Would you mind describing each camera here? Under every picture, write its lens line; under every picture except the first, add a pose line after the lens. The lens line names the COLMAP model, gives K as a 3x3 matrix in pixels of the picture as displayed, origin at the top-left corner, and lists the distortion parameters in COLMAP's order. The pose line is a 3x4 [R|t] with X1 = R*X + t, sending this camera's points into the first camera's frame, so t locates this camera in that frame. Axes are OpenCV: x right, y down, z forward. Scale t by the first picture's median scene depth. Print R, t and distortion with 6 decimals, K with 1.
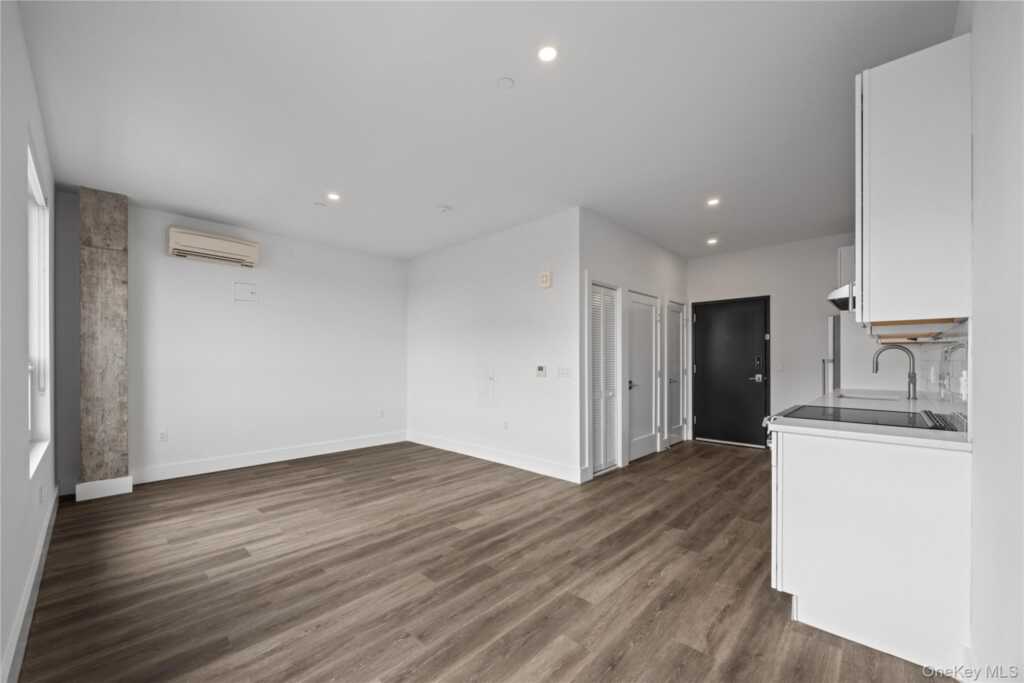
lens RADIAL K [[401.5, 0, 508.4], [0, 401.5, 360.0], [0, 0, 1]] dist [-0.000563, 0.000172]
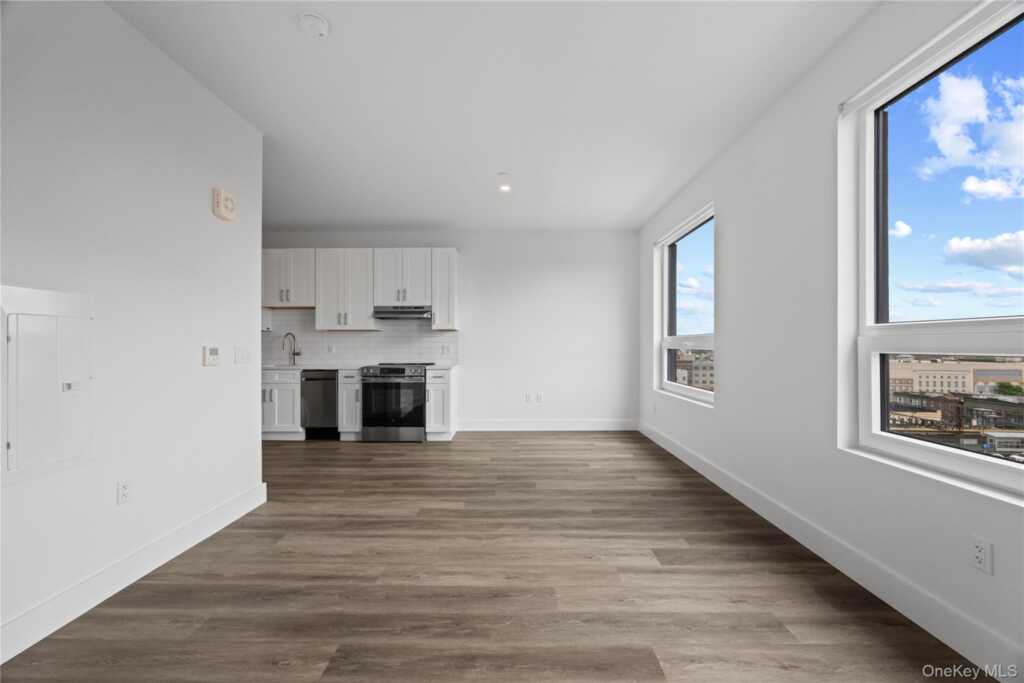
lens RADIAL K [[394.8, 0, 511.8], [0, 394.8, 345.4], [0, 0, 1]] dist [-0.000310, 0.000154]
pose [[-0.685365, 0.002450, 0.728196, -0.767871], [0.000904, 0.999996, -0.002513, 0.018563], [-0.728199, -0.001064, -0.685364, 1.314639]]
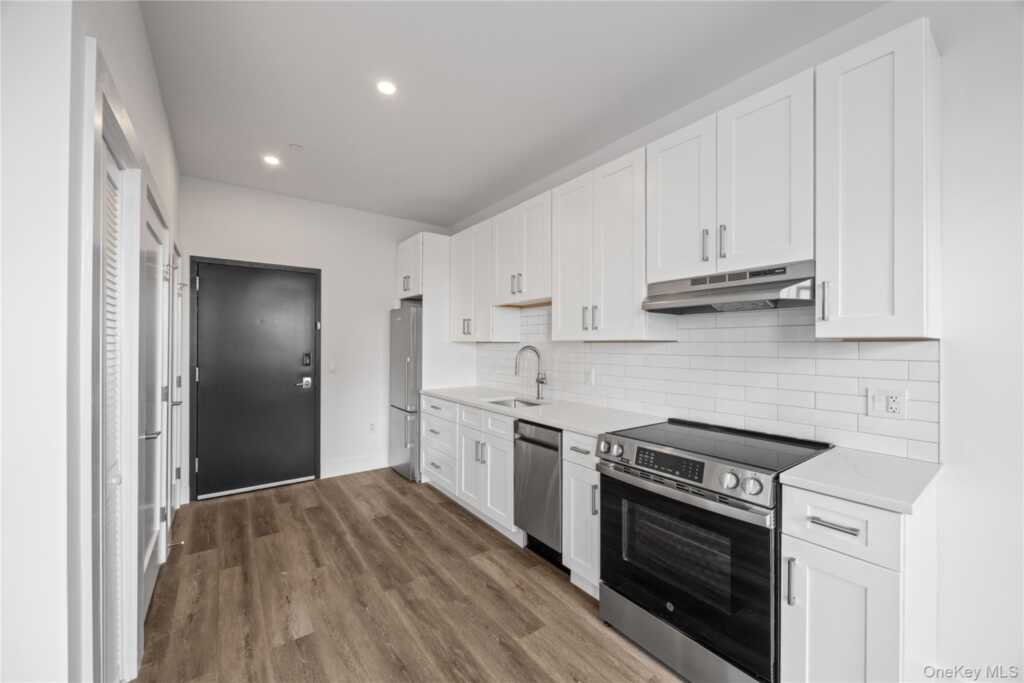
lens RADIAL K [[394.8, 0, 511.8], [0, 394.8, 345.4], [0, 0, 1]] dist [-0.000310, 0.000154]
pose [[0.175424, 0.002578, 0.984490, -0.002451], [-0.005233, 0.999985, -0.001686, -0.032965], [-0.984479, -0.004856, 0.175434, 0.792500]]
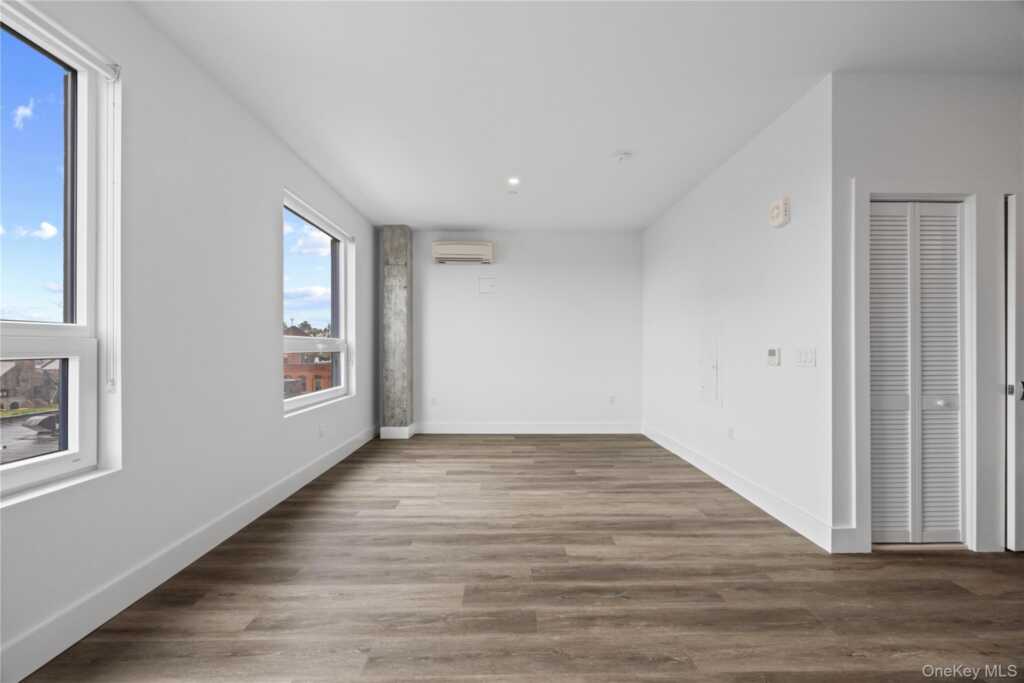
lens RADIAL K [[394.8, 0, 511.8], [0, 394.8, 345.4], [0, 0, 1]] dist [-0.000310, 0.000154]
pose [[0.703677, -0.003138, -0.710513, 0.290423], [0.000634, 0.999993, -0.003789, 0.014588], [0.710520, 0.002216, 0.703674, 0.311129]]
